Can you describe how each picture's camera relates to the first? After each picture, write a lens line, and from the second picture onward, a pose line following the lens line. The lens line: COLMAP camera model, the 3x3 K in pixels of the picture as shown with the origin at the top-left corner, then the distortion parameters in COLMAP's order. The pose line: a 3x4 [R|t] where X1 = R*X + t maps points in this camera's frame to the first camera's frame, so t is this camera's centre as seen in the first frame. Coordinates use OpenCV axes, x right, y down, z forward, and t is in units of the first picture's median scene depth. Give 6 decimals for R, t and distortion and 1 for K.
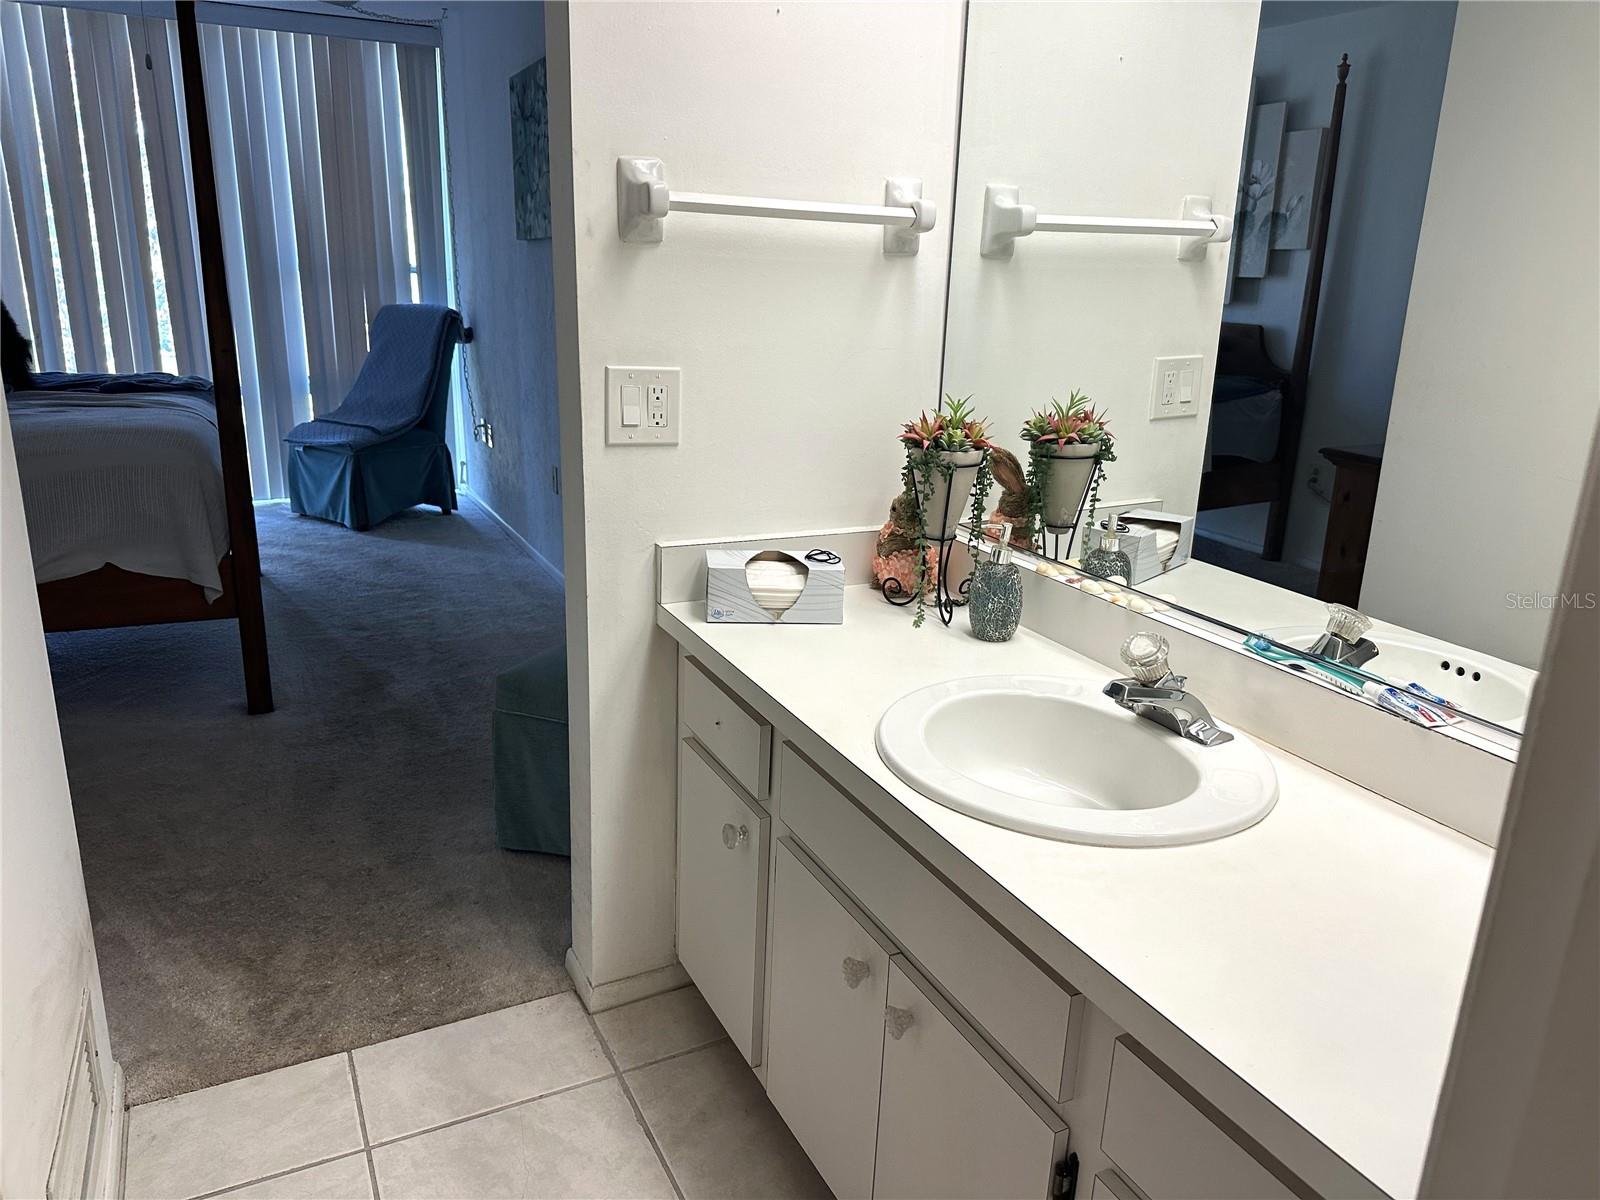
lens RADIAL K [[1100.8, 0, 799.2], [0, 1100.8, 592.7], [0, 0, 1]] dist [0.085212, -0.189588]
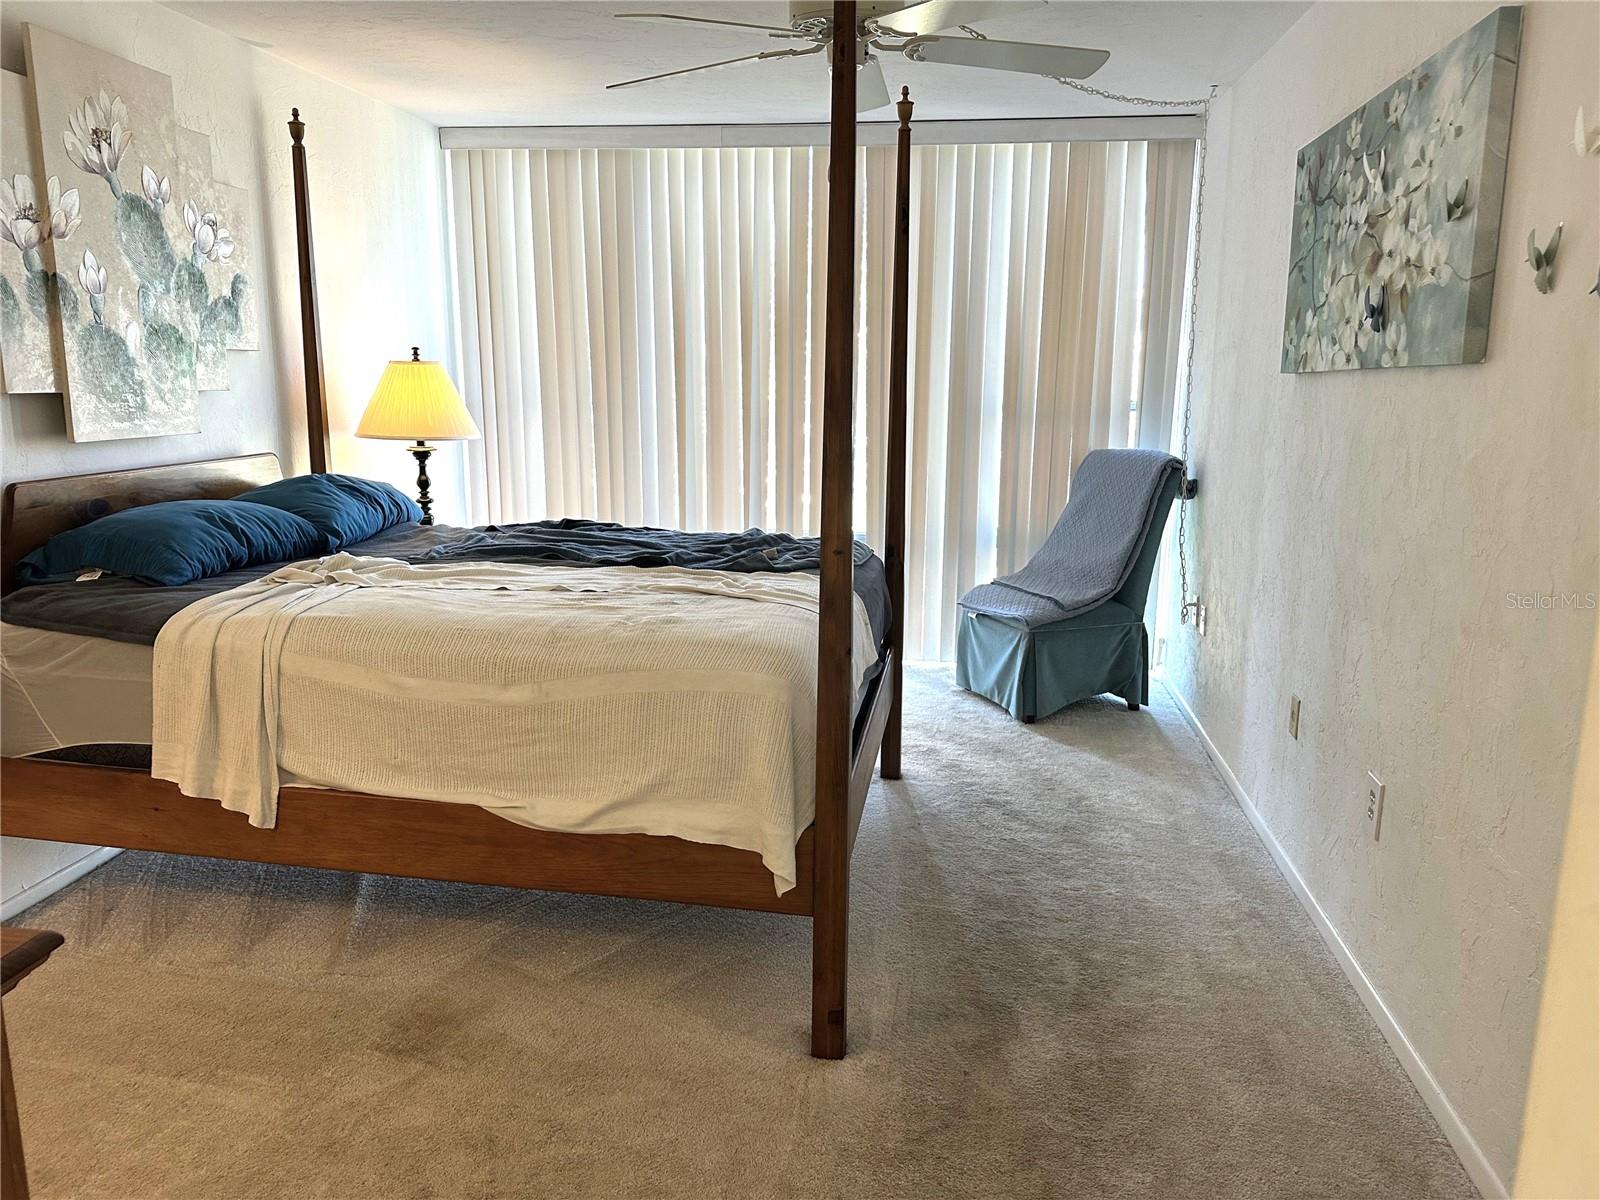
lens RADIAL K [[1100.8, 0, 799.2], [0, 1100.8, 592.7], [0, 0, 1]] dist [0.085212, -0.189588]
pose [[0.815931, 0.089298, -0.571211, -0.073455], [-0.145607, 0.987892, -0.053550, -0.081472], [0.559514, 0.126865, 0.819054, 0.223955]]
